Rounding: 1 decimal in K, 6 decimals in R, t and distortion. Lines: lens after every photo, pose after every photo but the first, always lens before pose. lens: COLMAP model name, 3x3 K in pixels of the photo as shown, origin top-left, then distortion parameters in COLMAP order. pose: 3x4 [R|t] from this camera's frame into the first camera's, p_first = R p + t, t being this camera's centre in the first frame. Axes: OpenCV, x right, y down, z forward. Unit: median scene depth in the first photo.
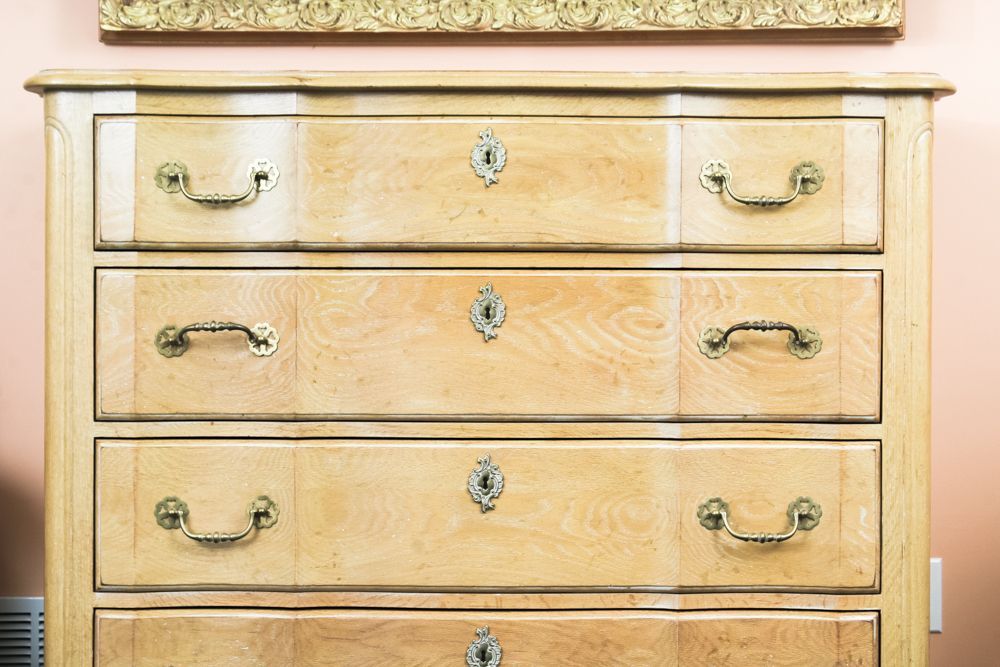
lens RADIAL K [[2160.7, 0, 482.8], [0, 2160.7, 335.8], [0, 0, 1]] dist [0.045430, 0.188978]
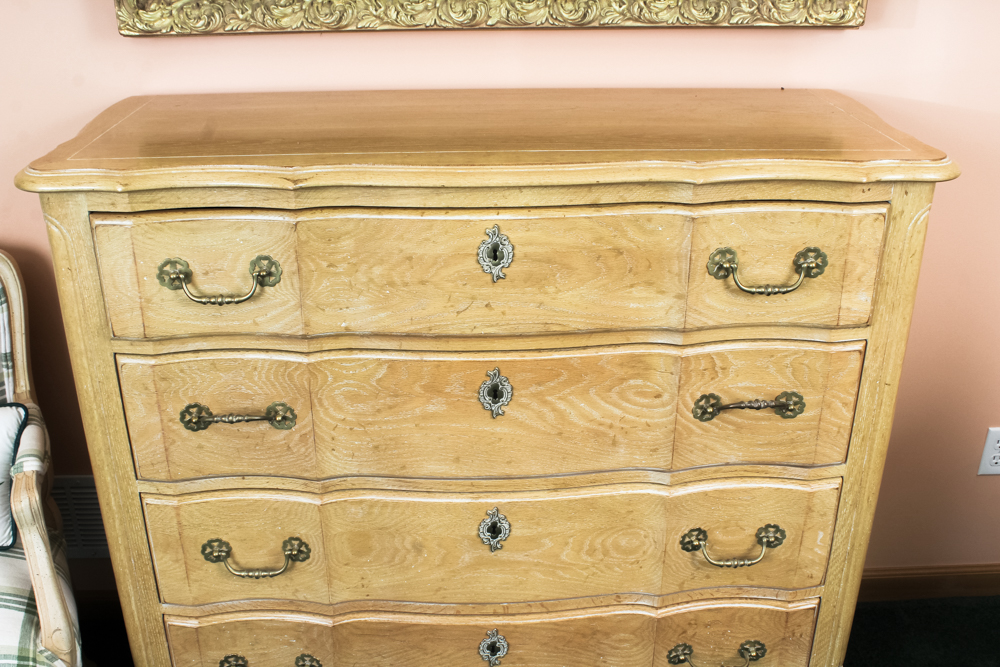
lens RADIAL K [[1008.7, 0, 491.8], [0, 1008.7, 351.6], [0, 0, 1]] dist [-0.140392, 0.141310]
pose [[0.999237, -0.022223, 0.032116, -0.014386], [0.007220, 0.913263, 0.407305, -0.224608], [-0.038382, -0.406763, 0.912727, 0.564069]]
